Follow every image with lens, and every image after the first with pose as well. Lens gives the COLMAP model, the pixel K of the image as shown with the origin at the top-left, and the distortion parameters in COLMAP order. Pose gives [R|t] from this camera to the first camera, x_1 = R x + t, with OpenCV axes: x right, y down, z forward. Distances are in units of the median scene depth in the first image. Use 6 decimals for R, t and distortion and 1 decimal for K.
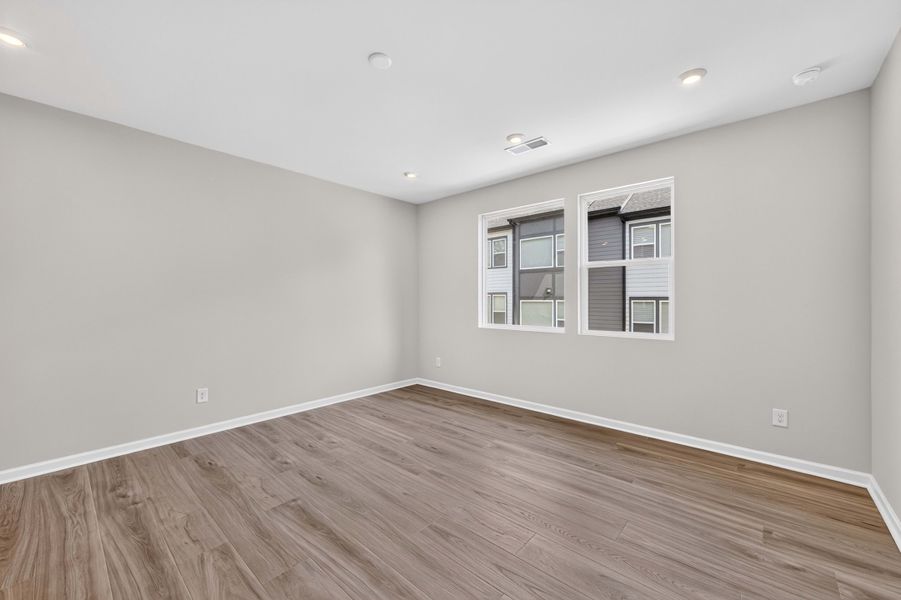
lens RADIAL K [[356.1, 0, 451.7], [0, 356.1, 299.5], [0, 0, 1]] dist [0.002033, -0.000156]
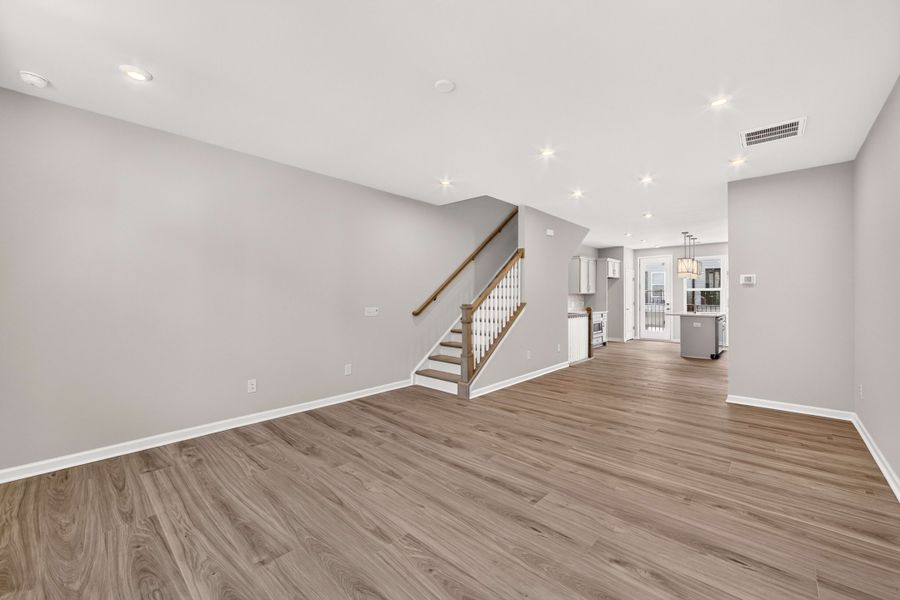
lens RADIAL K [[355.7, 0, 449.9], [0, 355.7, 298.8], [0, 0, 1]] dist [0.002033, -0.000156]
pose [[-0.999905, -0.001450, 0.013743, -0.224036], [-0.001355, 0.999975, 0.006917, -0.004417], [-0.013753, 0.006898, -0.999882, 2.011298]]
